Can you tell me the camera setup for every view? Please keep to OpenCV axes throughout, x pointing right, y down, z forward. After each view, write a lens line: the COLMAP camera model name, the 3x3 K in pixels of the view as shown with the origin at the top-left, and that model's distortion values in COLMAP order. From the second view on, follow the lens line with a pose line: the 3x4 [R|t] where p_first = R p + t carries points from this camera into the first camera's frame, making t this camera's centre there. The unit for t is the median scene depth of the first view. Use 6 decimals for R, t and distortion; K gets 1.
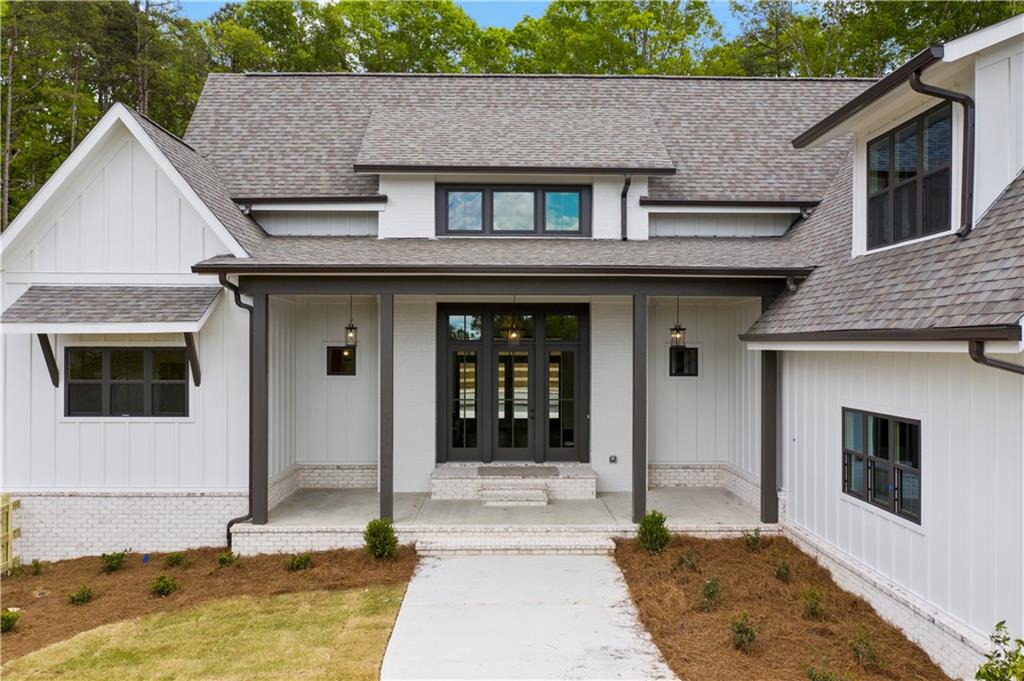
lens RADIAL K [[809.1, 0, 512.0], [0, 809.1, 340.5], [0, 0, 1]] dist [-0.002460, -0.004095]
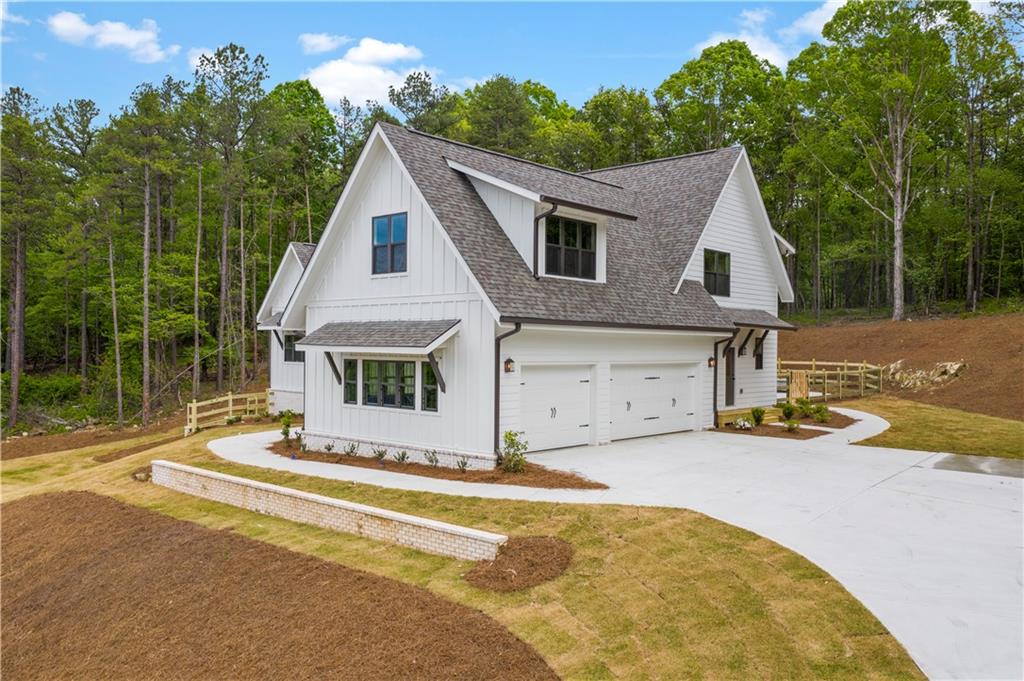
lens RADIAL K [[812.9, 0, 512.0], [0, 812.9, 340.5], [0, 0, 1]] dist [-0.002824, -0.001092]
pose [[0.727291, 0.000338, -0.686329, 1.545187], [-0.005191, 0.999974, -0.005008, 0.029393], [0.686310, 0.007205, 0.727274, -0.357848]]
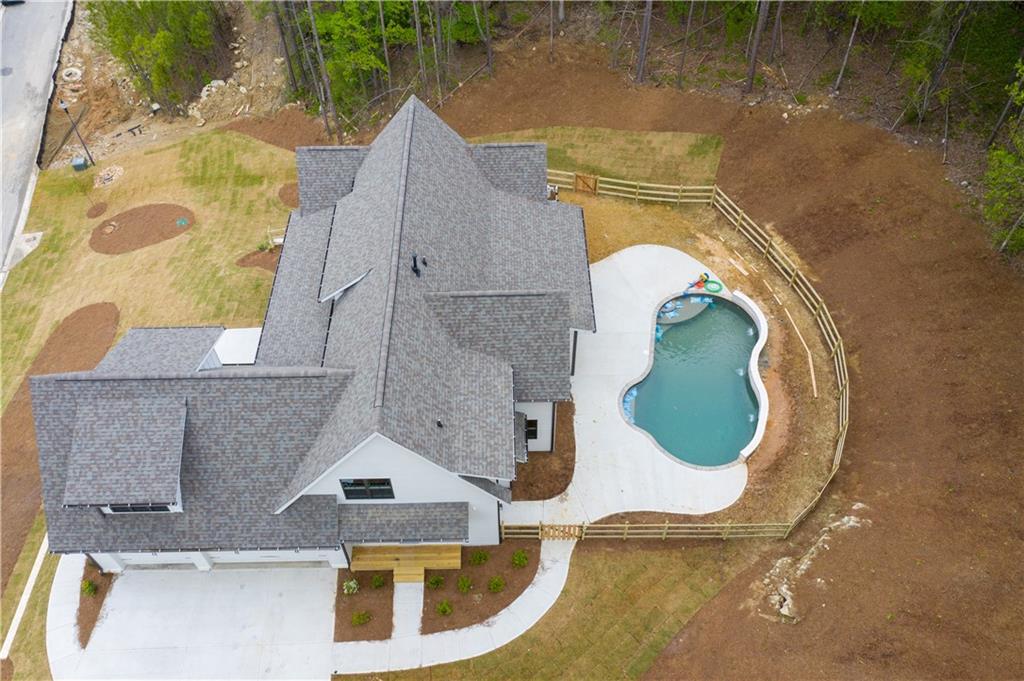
lens RADIAL K [[812.9, 0, 512.0], [0, 812.9, 340.5], [0, 0, 1]] dist [-0.002824, -0.001092]
pose [[-0.002585, 0.762251, -0.647276, 1.628155], [0.015726, 0.647229, 0.762133, -1.725317], [0.999873, -0.008209, -0.013660, 1.512060]]
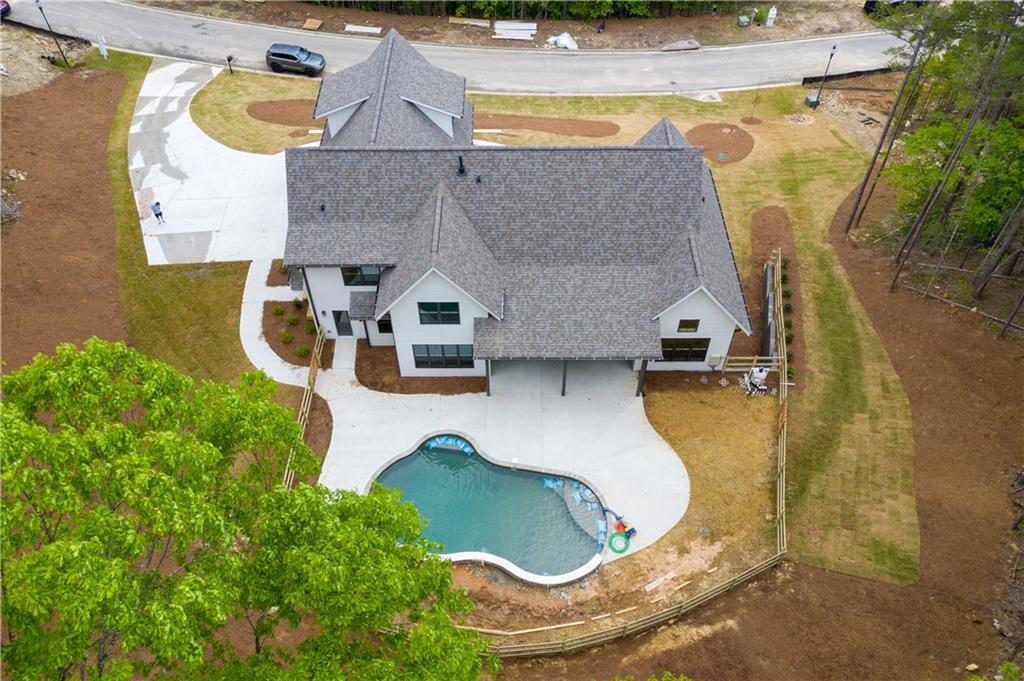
lens RADIAL K [[812.9, 0, 512.0], [0, 812.9, 340.5], [0, 0, 1]] dist [-0.002824, -0.001092]
pose [[-0.999846, -0.012921, 0.011909, 0.053626], [0.000628, 0.651042, 0.759042, -1.772551], [-0.017560, 0.758932, -0.650933, 3.109300]]
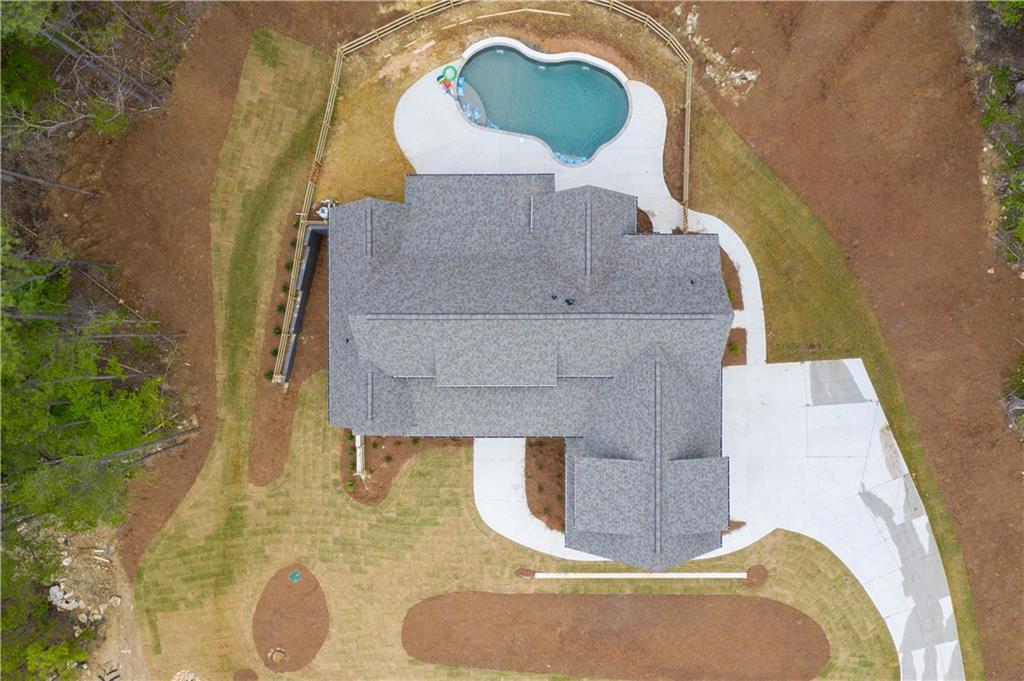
lens RADIAL K [[812.9, 0, 512.0], [0, 812.9, 340.5], [0, 0, 1]] dist [-0.002824, -0.001092]
pose [[0.999748, 0.017964, -0.013455, 0.086236], [0.013455, 0.000167, 0.999909, -2.865683], [0.017965, -0.999839, -0.000075, 1.132923]]
